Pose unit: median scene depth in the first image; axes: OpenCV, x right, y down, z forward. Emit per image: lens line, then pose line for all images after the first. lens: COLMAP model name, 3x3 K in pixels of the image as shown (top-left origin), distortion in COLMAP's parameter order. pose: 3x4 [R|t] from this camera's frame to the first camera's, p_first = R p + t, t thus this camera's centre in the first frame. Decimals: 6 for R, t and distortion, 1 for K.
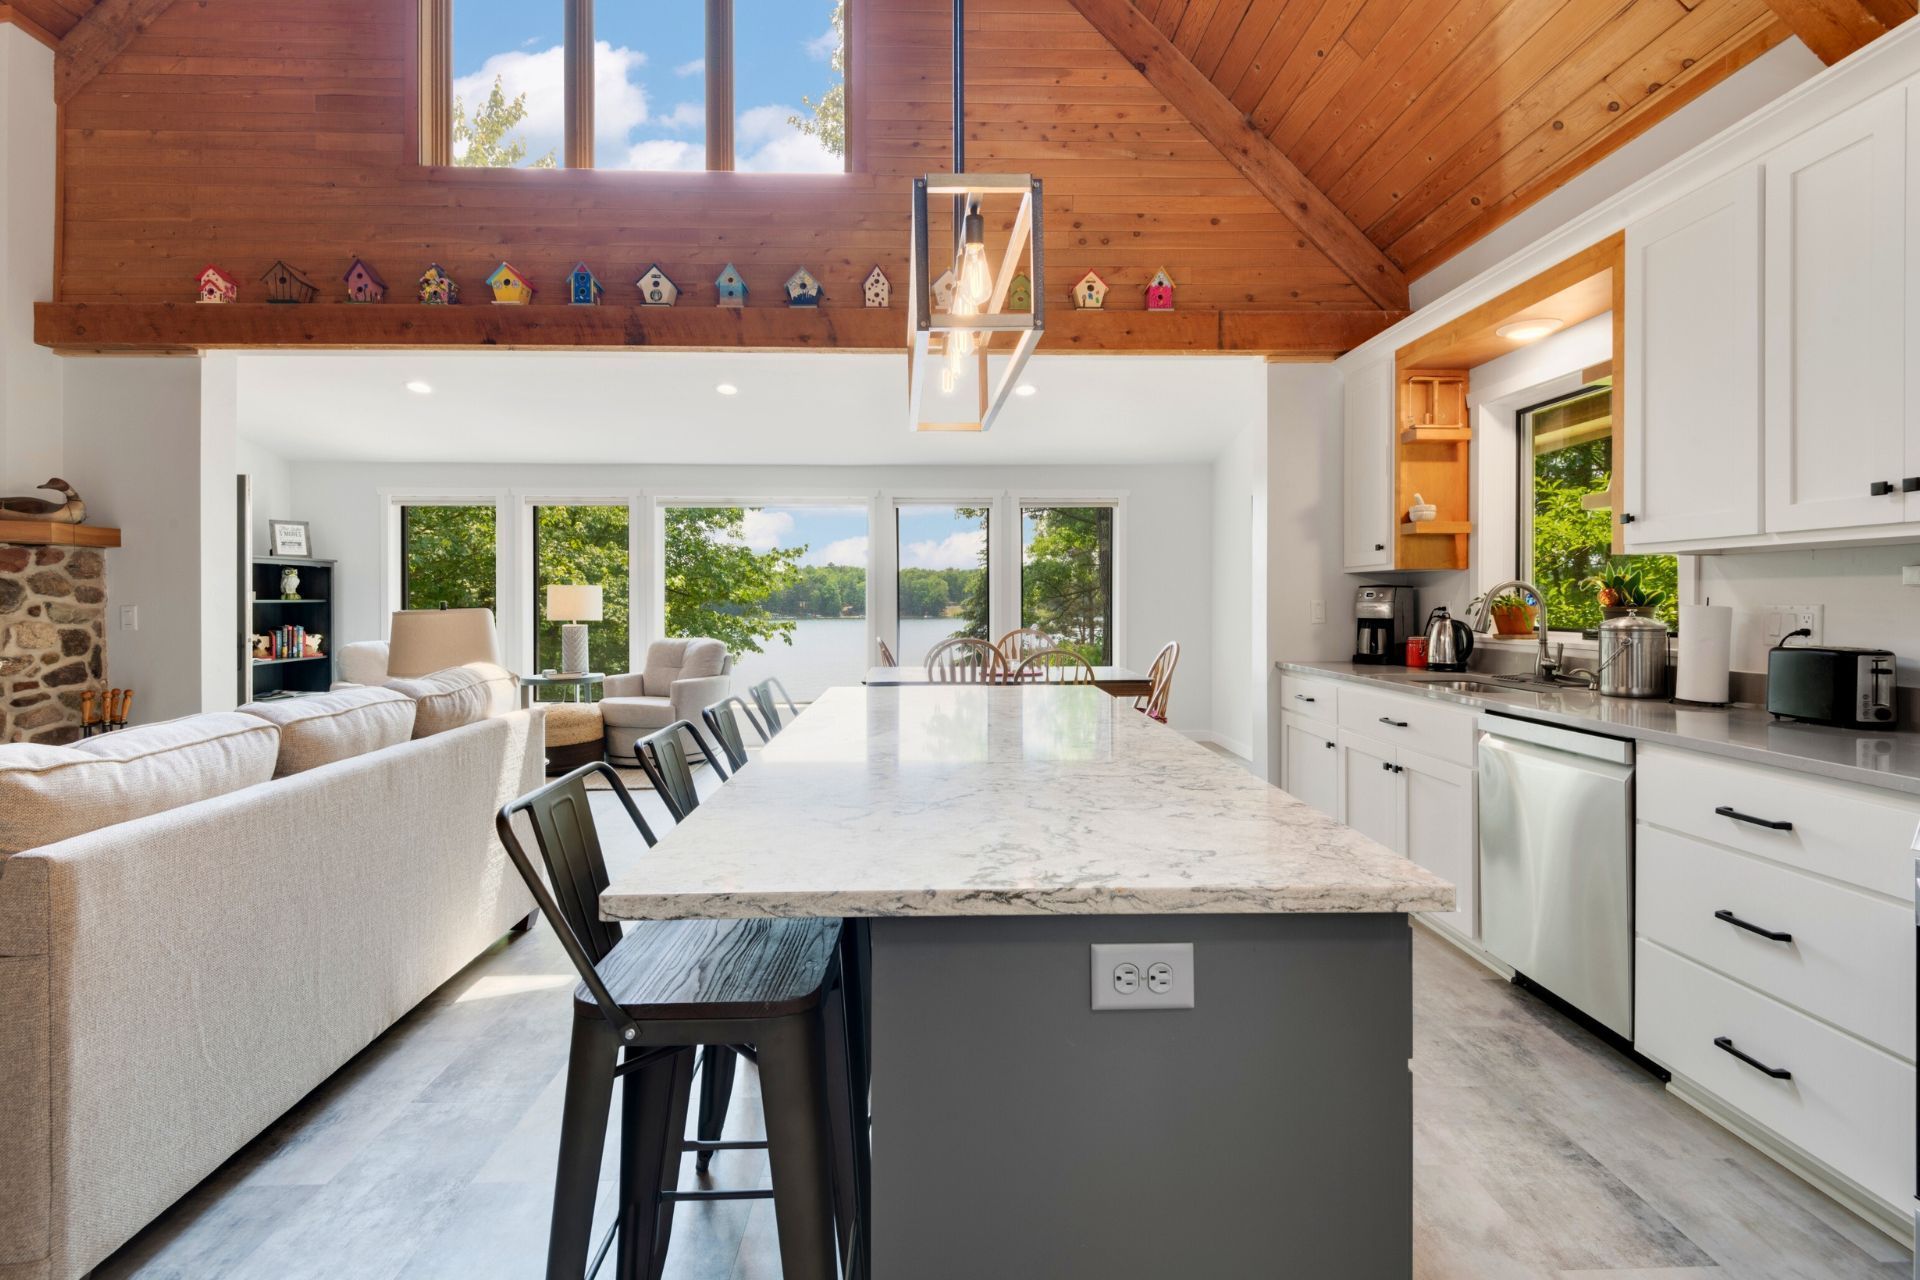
lens RADIAL K [[914.0, 0, 988.4], [0, 914.0, 592.7], [0, 0, 1]] dist [0.036015, -0.015214]
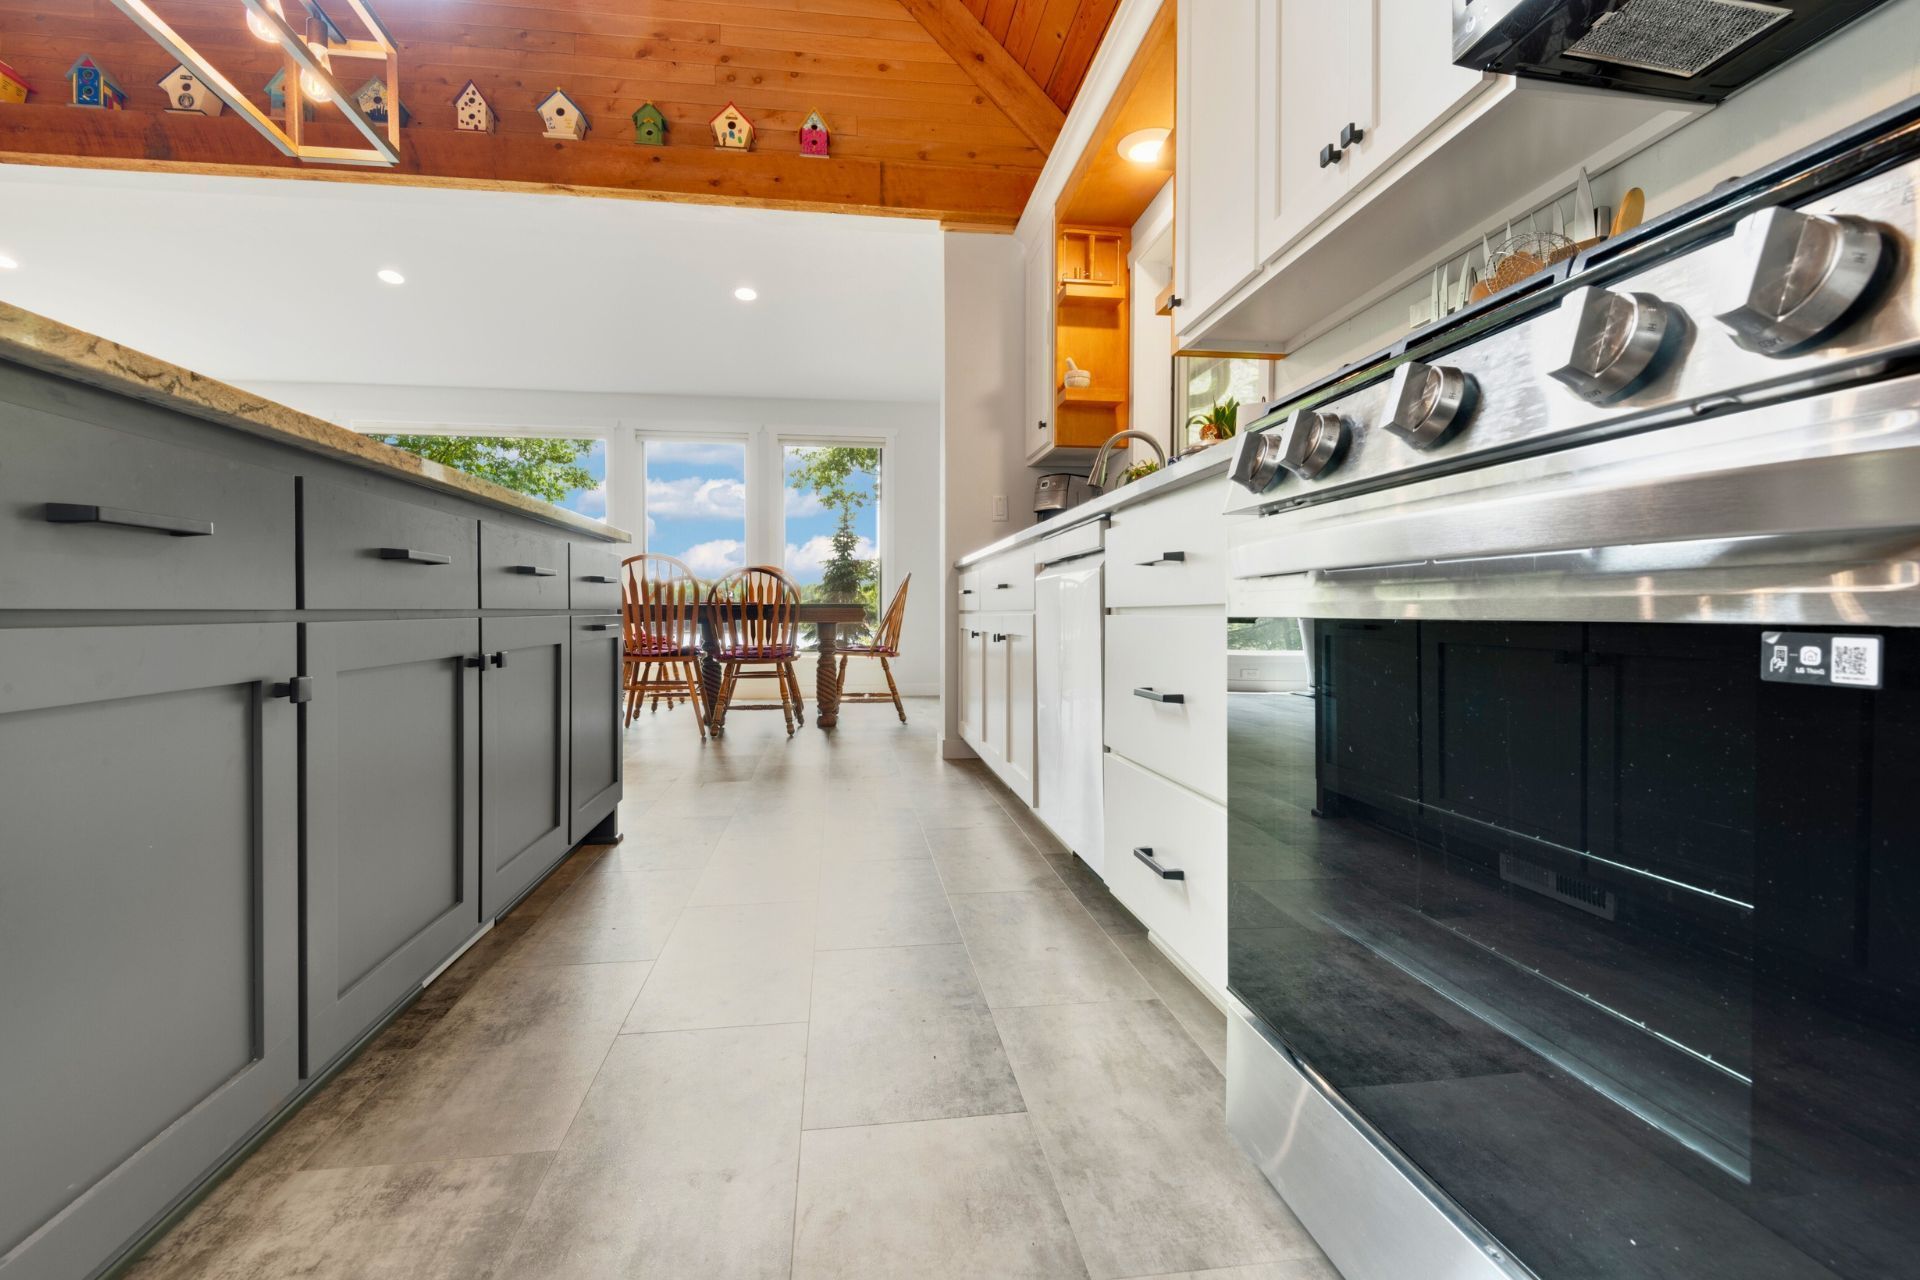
lens RADIAL K [[914.0, 0, 988.4], [0, 914.0, 592.7], [0, 0, 1]] dist [0.036015, -0.015214]
pose [[0.993421, 0.004786, 0.114420, 0.252172], [-0.003429, 0.999921, -0.012053, 0.120495], [-0.114469, 0.011582, 0.993359, 0.103244]]
